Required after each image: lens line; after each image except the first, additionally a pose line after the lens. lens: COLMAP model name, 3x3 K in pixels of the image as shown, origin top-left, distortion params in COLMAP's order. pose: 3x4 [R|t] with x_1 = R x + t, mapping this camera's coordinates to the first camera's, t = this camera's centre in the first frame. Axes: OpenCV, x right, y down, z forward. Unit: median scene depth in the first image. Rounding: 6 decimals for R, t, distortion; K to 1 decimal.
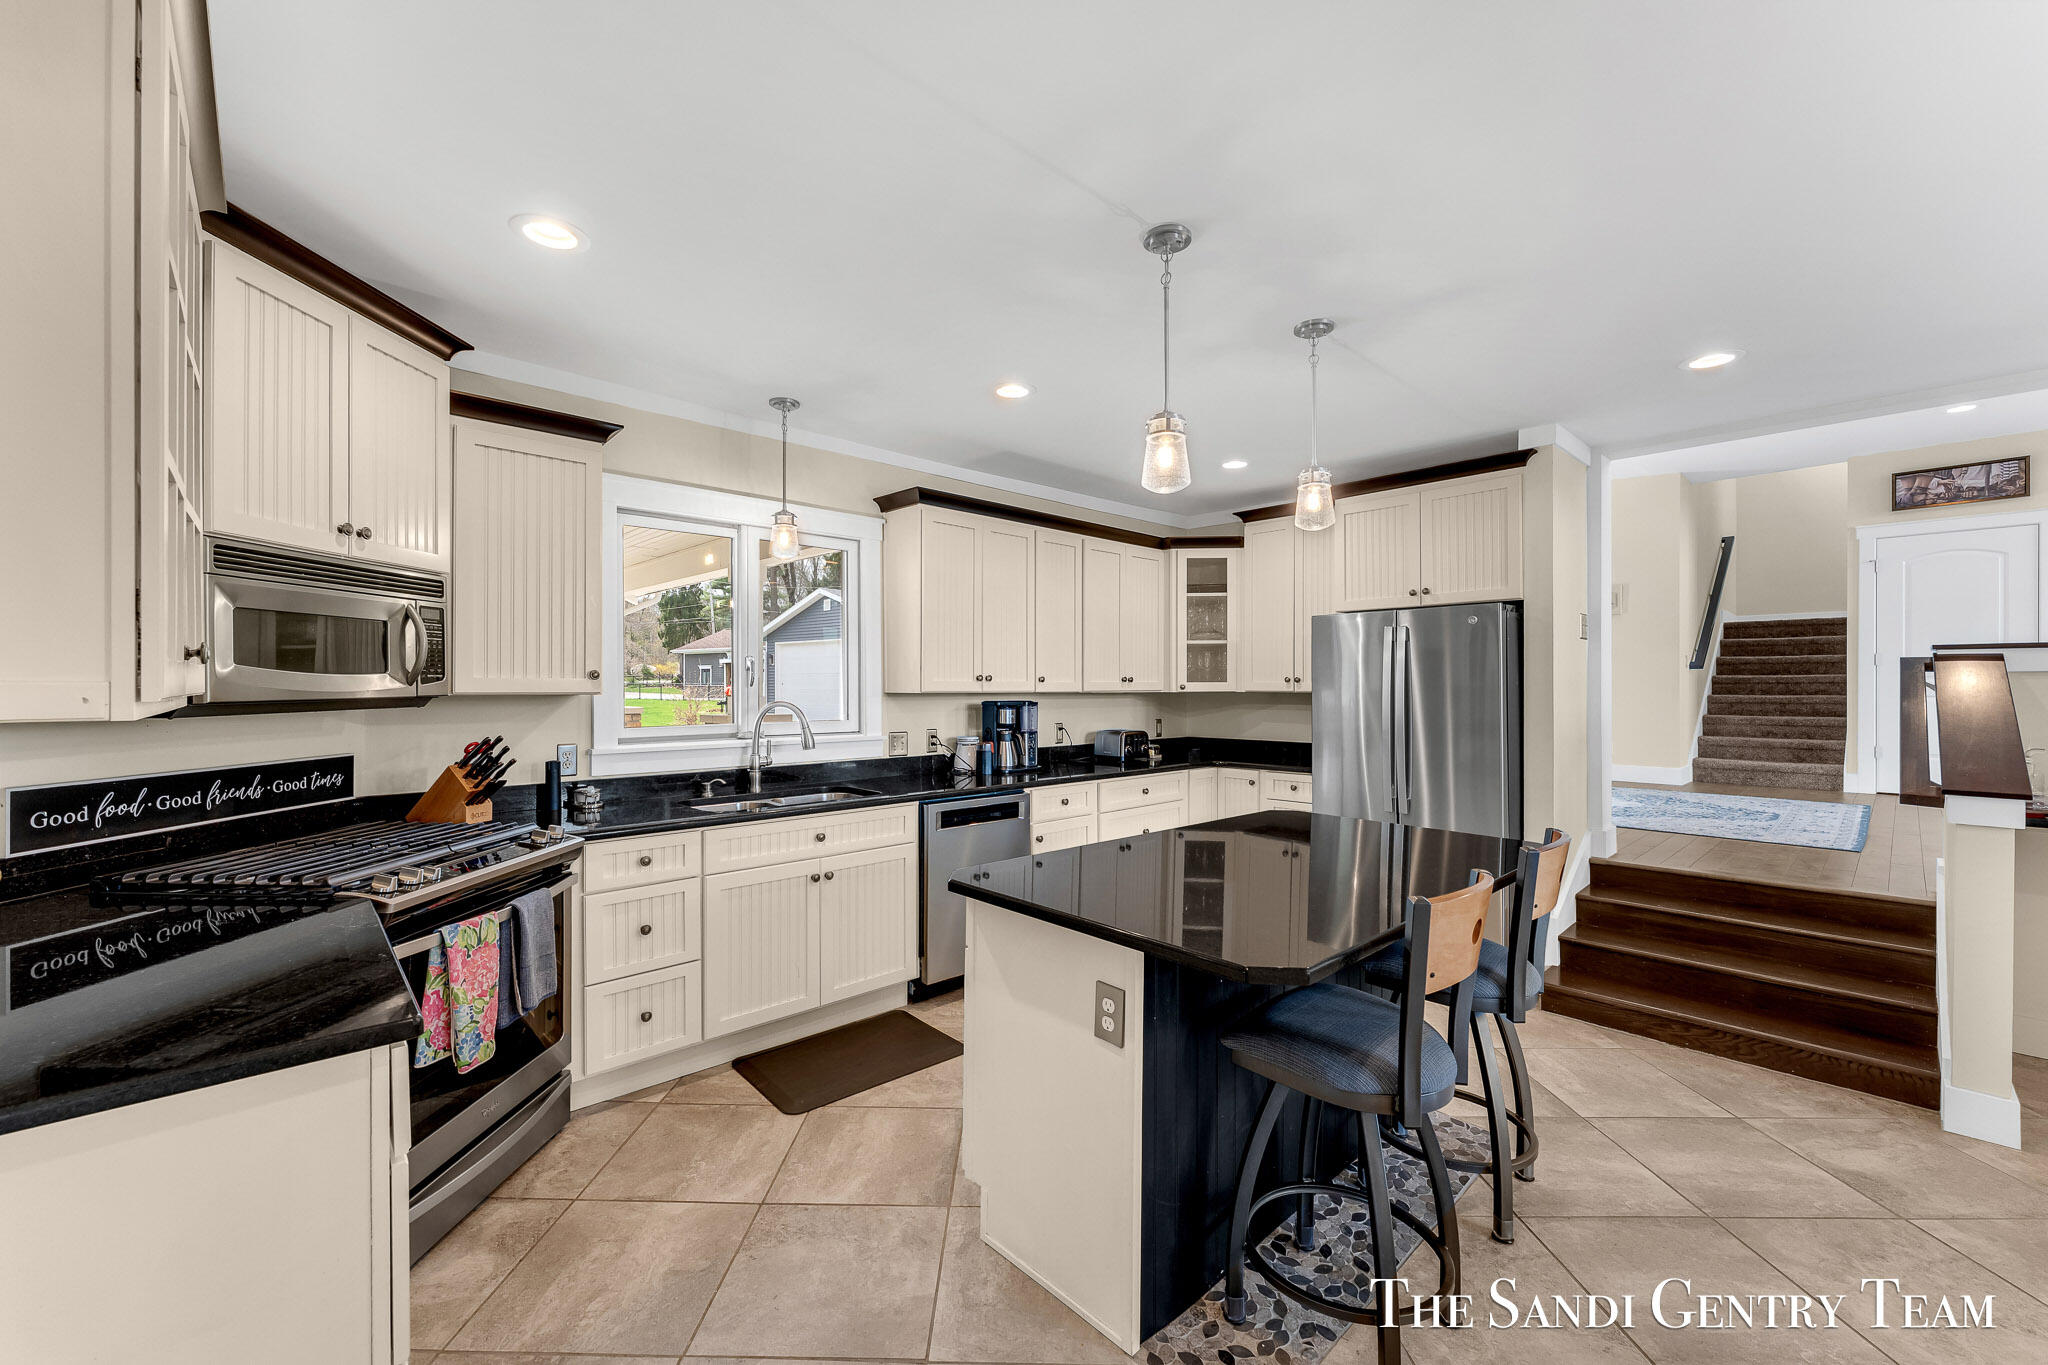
lens RADIAL K [[831.0, 0, 1017.7], [0, 831.0, 682.0], [0, 0, 1]] dist [0.005561, -0.000237]
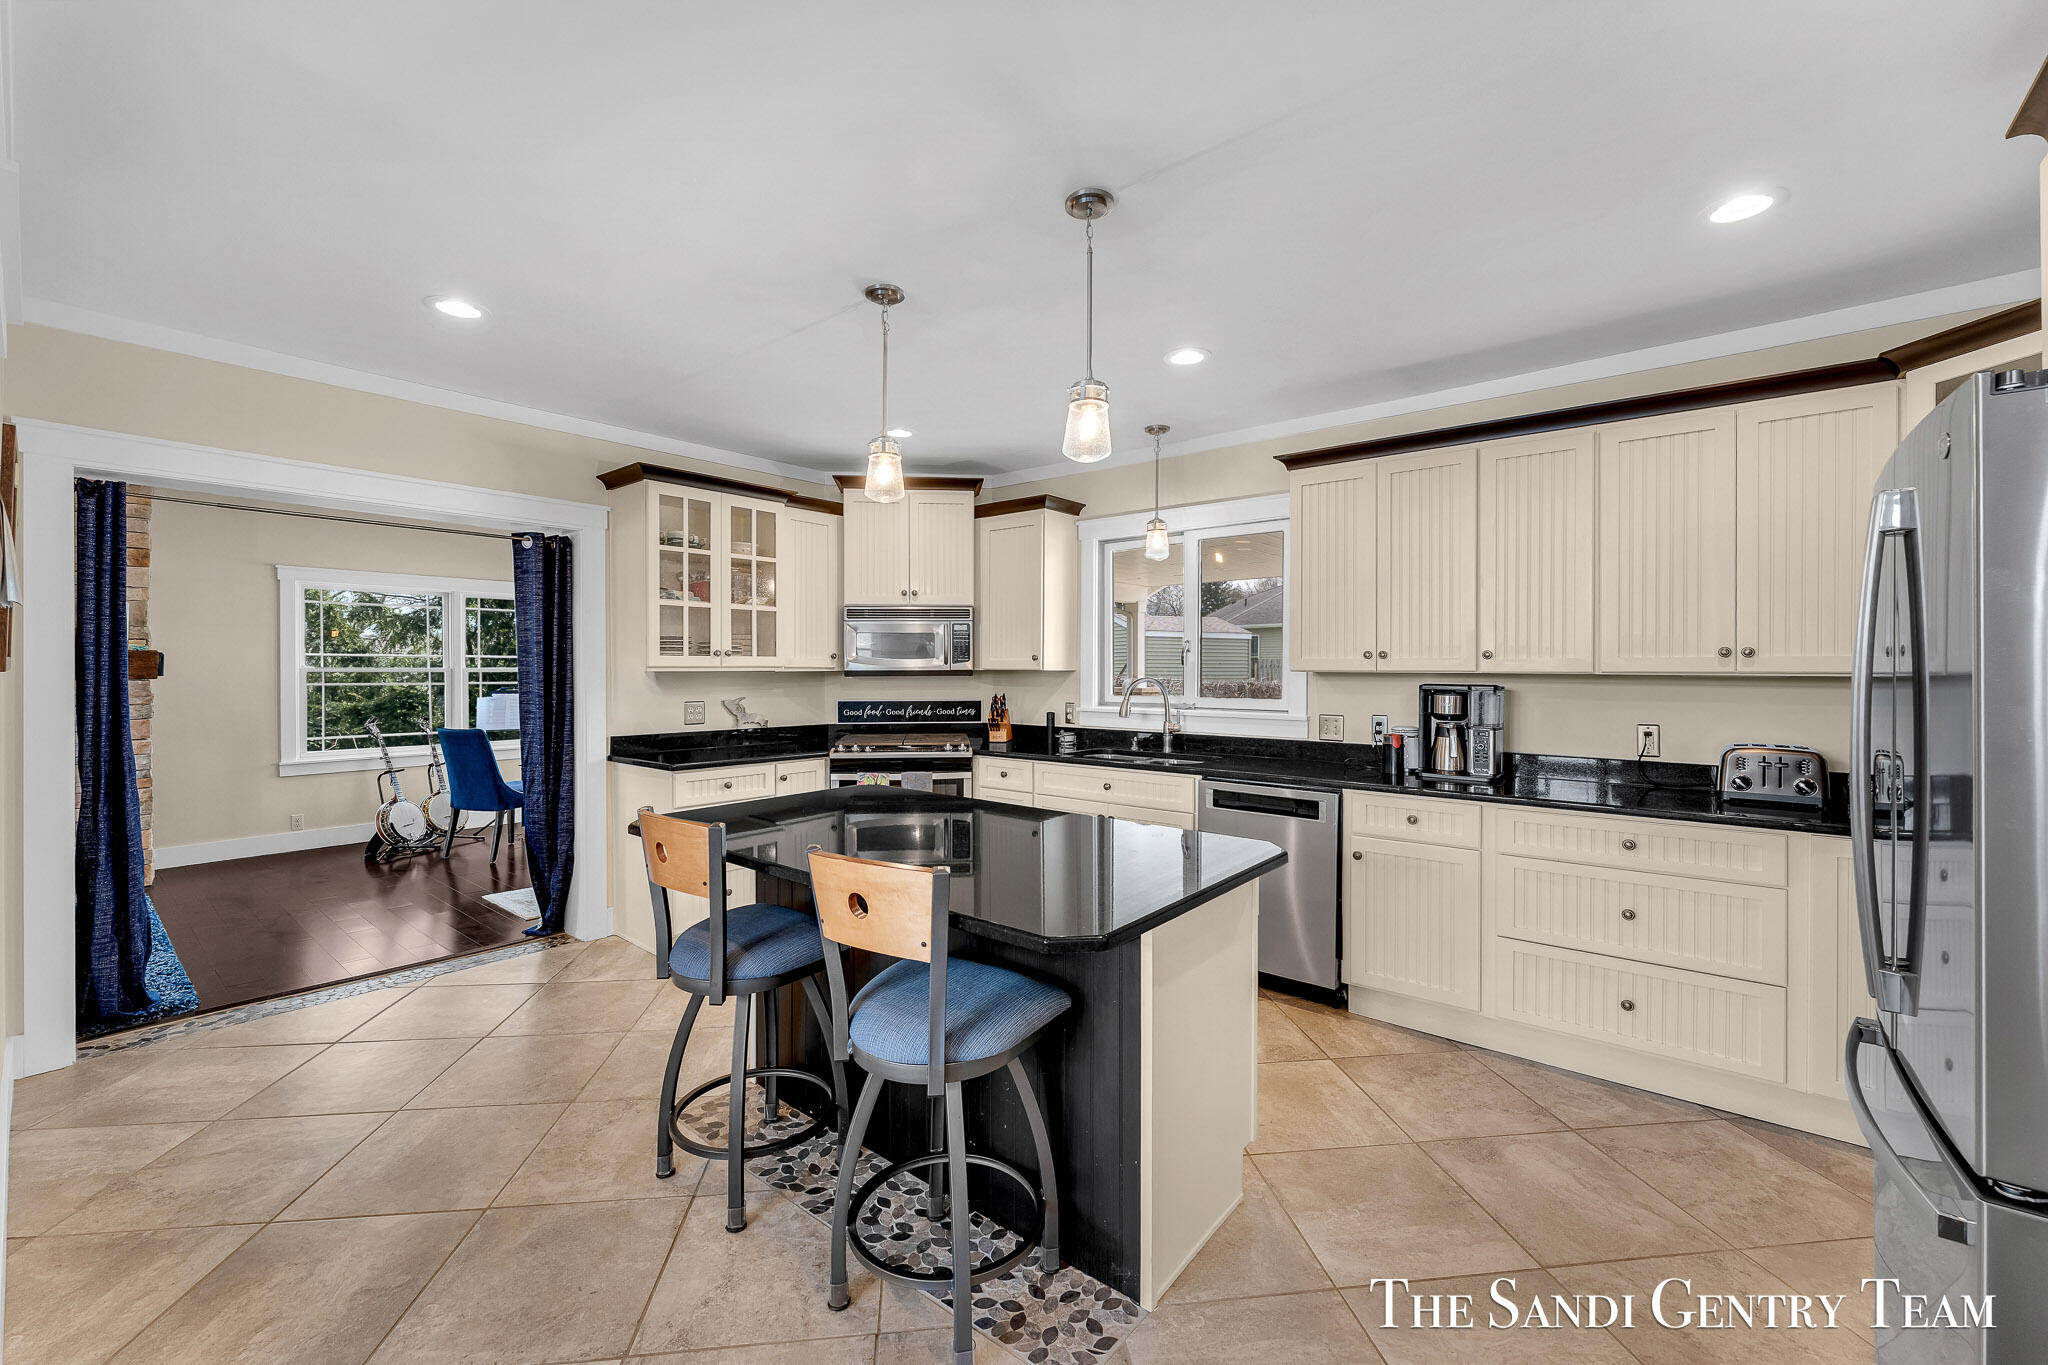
lens RADIAL K [[818.4, 0, 1012.2], [0, 818.4, 665.3], [0, 0, 1]] dist [-0.003851, -0.000055]
pose [[0.119562, -0.004743, -0.992815, 1.071718], [0.001200, 0.999989, -0.004633, 0.013496], [0.992826, -0.000638, 0.119566, 0.804684]]
